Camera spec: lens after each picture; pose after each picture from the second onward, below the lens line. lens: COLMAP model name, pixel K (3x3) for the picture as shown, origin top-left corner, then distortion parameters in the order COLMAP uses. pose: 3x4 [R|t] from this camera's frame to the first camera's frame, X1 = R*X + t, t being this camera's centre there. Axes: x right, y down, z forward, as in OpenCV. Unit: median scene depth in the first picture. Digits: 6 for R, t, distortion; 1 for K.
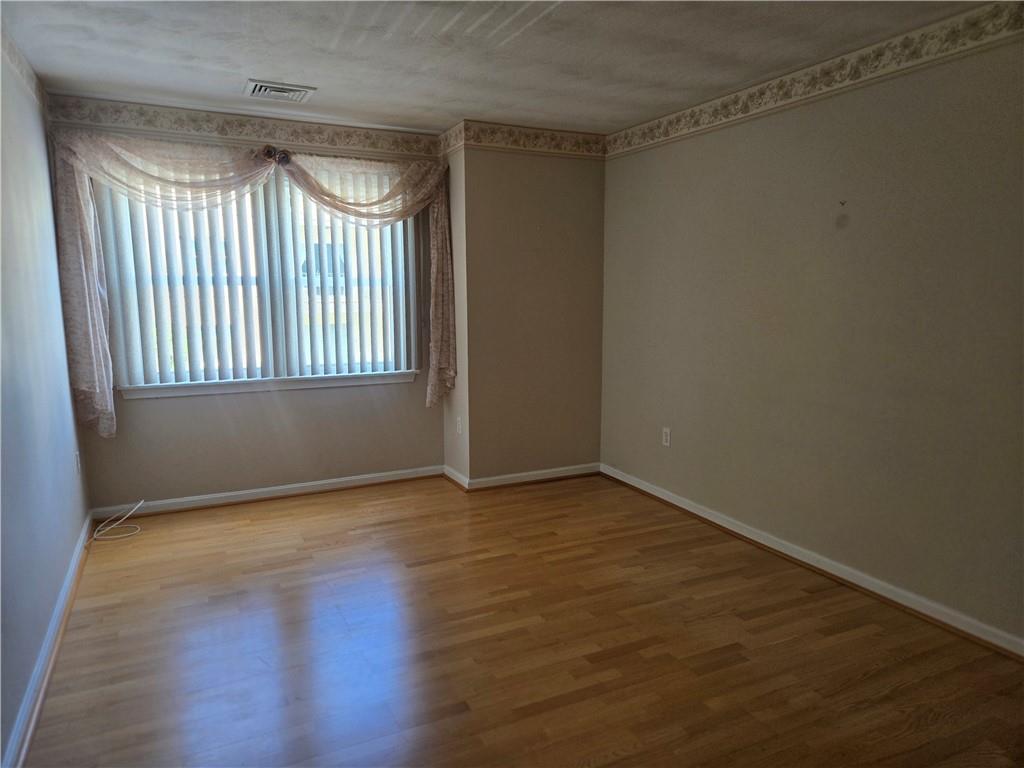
lens RADIAL K [[711.3, 0, 512.0], [0, 711.3, 384.0], [0, 0, 1]] dist [0.059366, -0.003875]
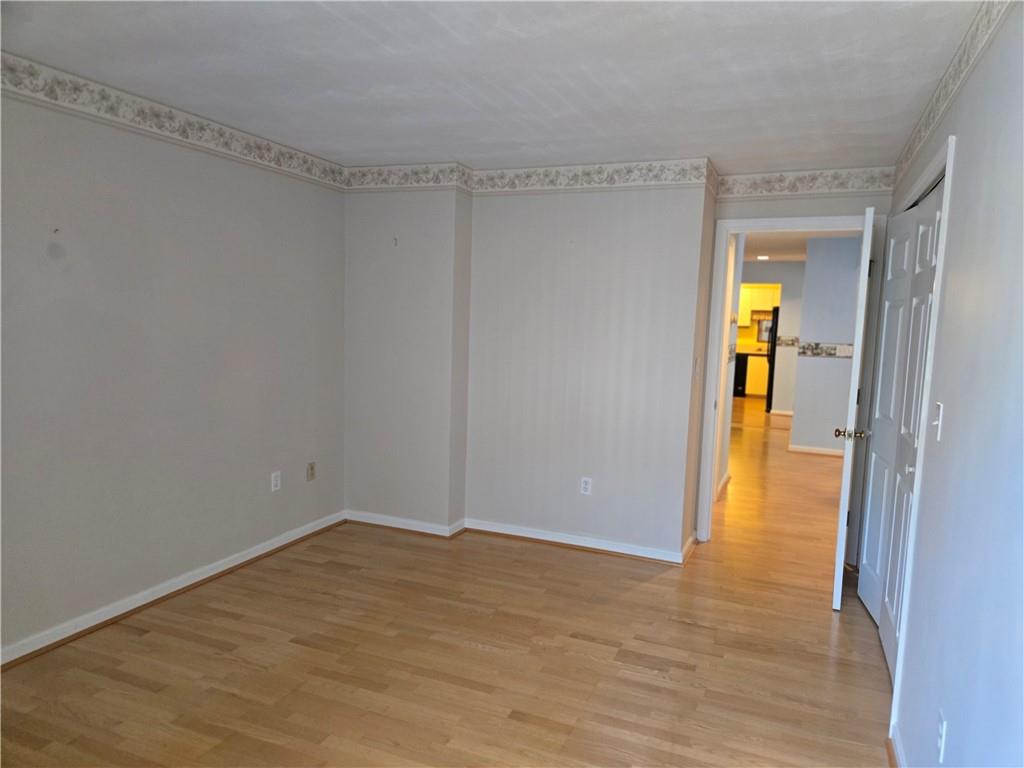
lens RADIAL K [[695.2, 0, 472.1], [0, 695.2, 417.9], [0, 0, 1]] dist [-0.009335, -0.004277]
pose [[-0.626780, -0.114337, 0.770761, -0.642866], [0.100407, 0.969077, 0.225406, -0.187336], [-0.772700, 0.218670, -0.595918, 1.319657]]
